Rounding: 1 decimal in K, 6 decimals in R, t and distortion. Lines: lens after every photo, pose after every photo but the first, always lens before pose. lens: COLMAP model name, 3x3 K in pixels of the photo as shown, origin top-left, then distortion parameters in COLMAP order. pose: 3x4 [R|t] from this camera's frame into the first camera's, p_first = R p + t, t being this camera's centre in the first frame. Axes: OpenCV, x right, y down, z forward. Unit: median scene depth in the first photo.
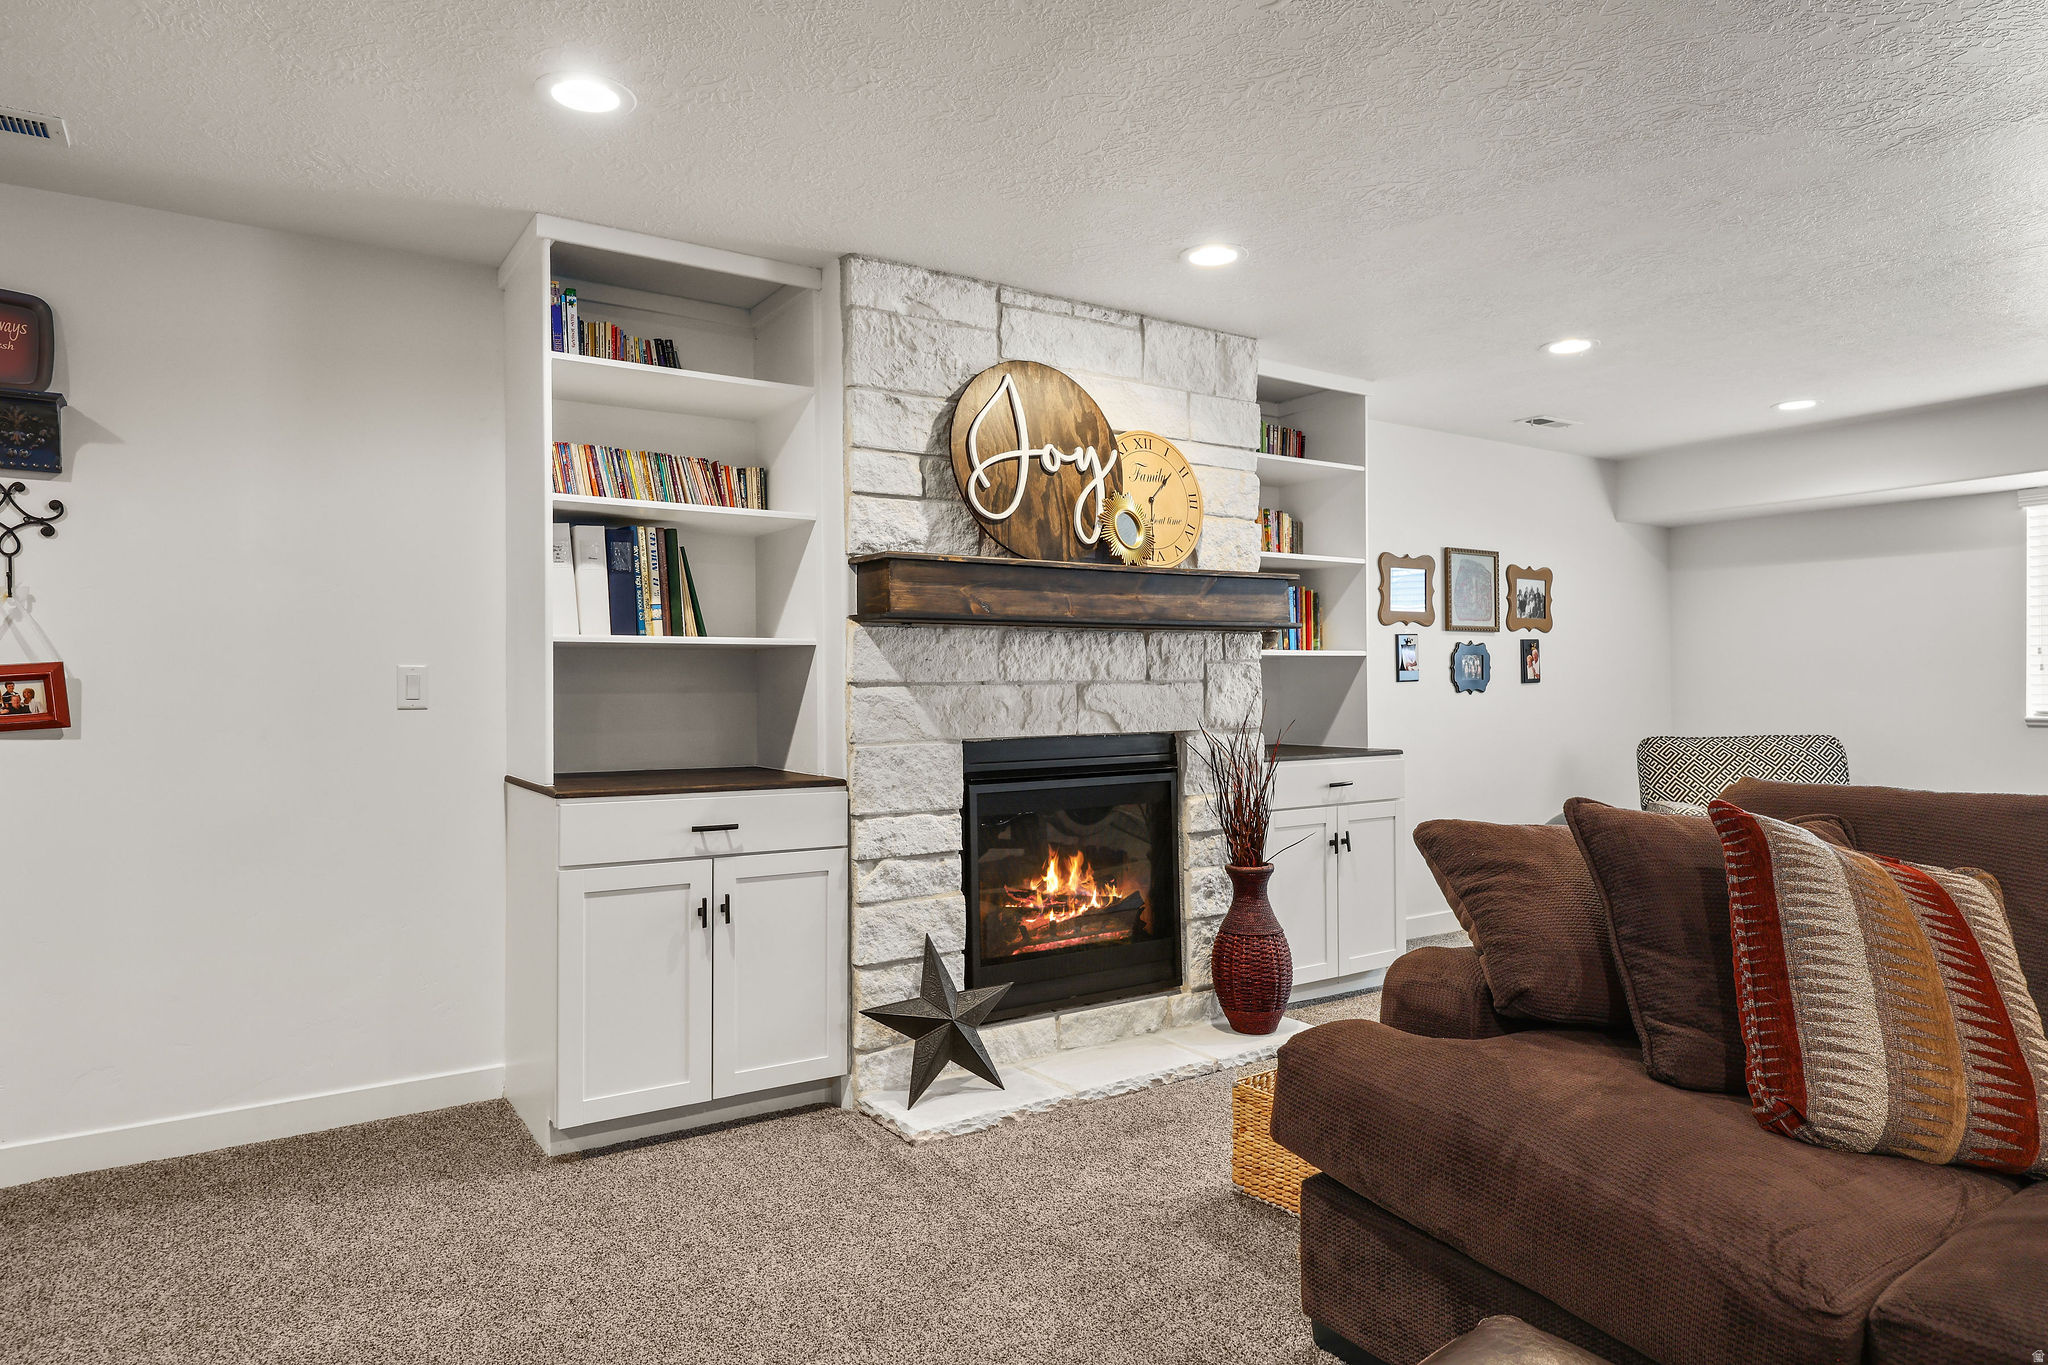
lens RADIAL K [[1199.9, 0, 1025.9], [0, 1199.9, 676.5], [0, 0, 1]] dist [0.005546, -0.000928]
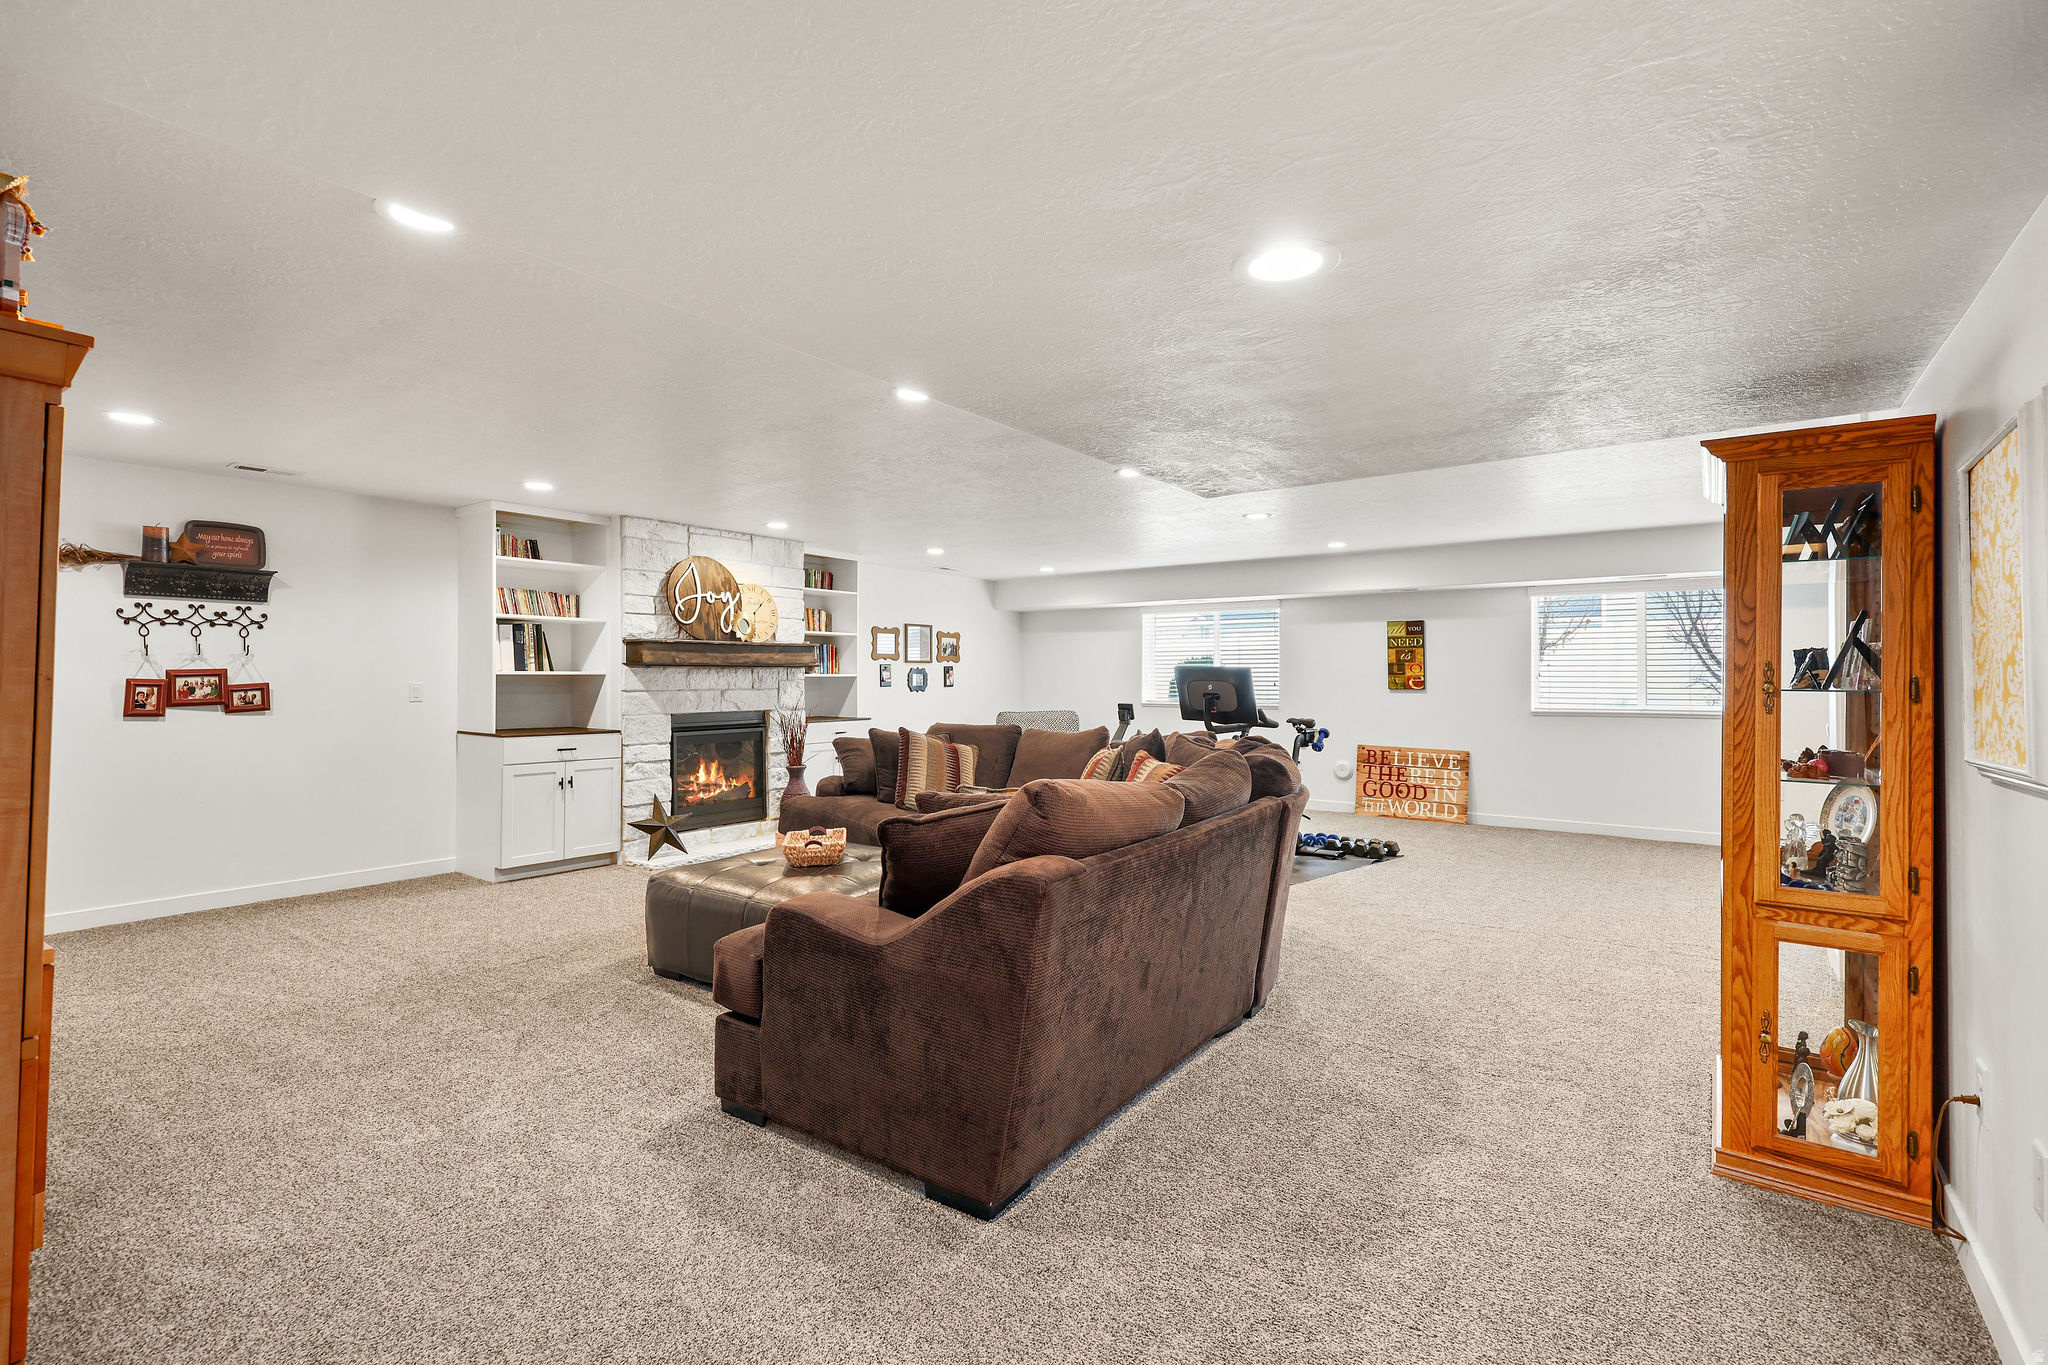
lens RADIAL K [[911.7, 0, 1017.2], [0, 911.7, 667.6], [0, 0, 1]] dist [-0.001257, -0.000410]
pose [[0.939932, 0.010547, 0.341198, -0.023641], [-0.009330, 0.999943, -0.005206, -0.036808], [-0.341233, 0.001710, 0.939977, -0.944128]]
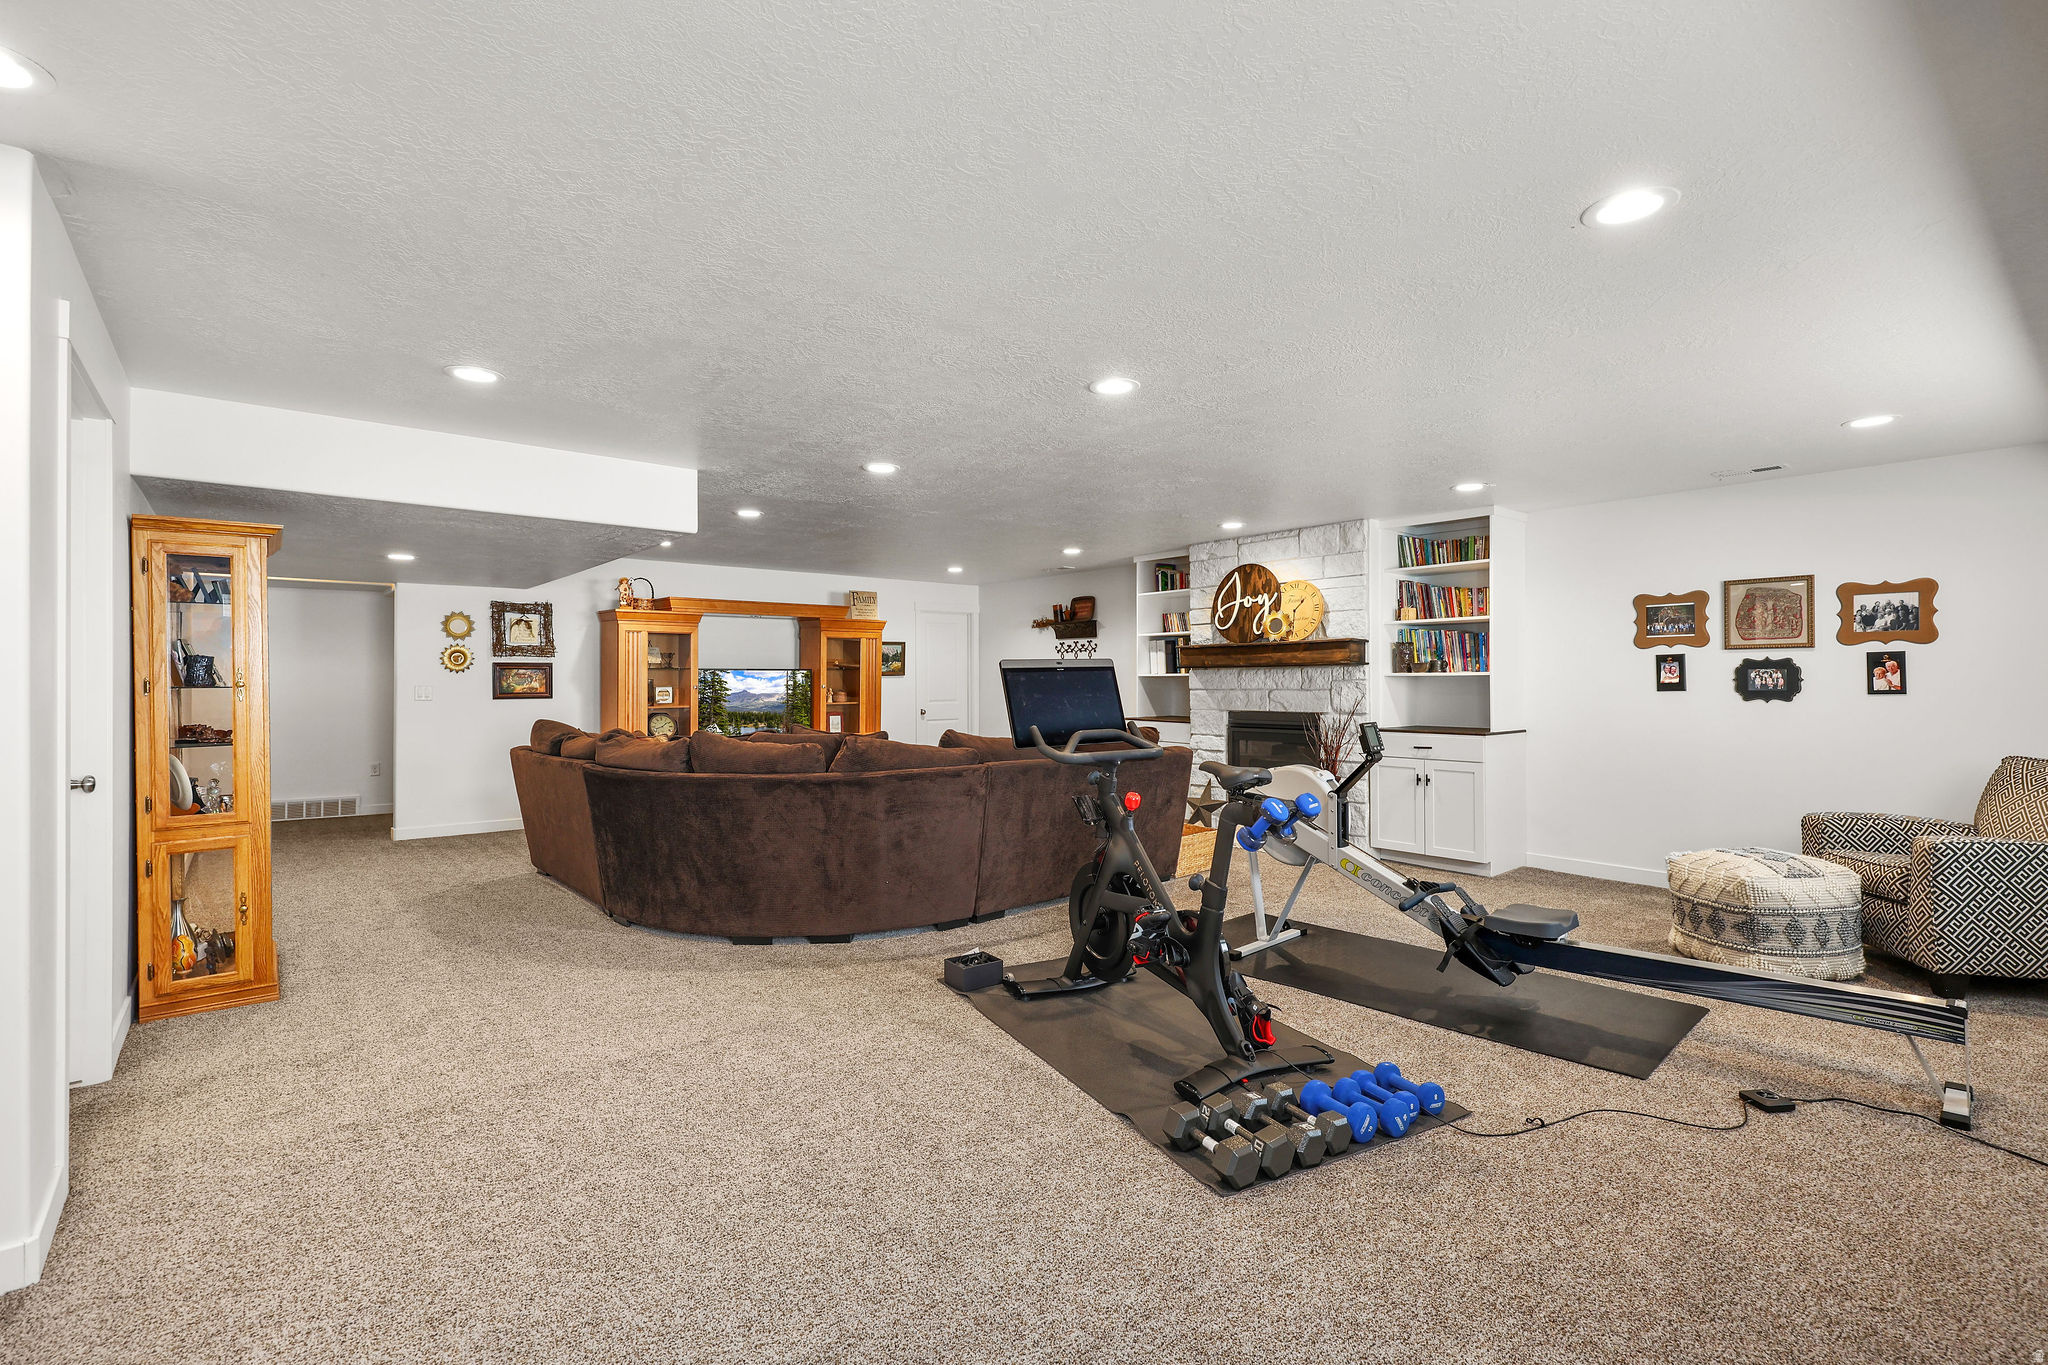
lens RADIAL K [[911.7, 0, 1027.3], [0, 911.7, 682.2], [0, 0, 1]] dist [-0.001257, -0.000410]
pose [[0.117272, 0.007630, -0.993071, 1.907275], [0.009518, 0.999916, 0.008807, -0.032197], [0.993054, -0.010484, 0.117190, 0.305360]]
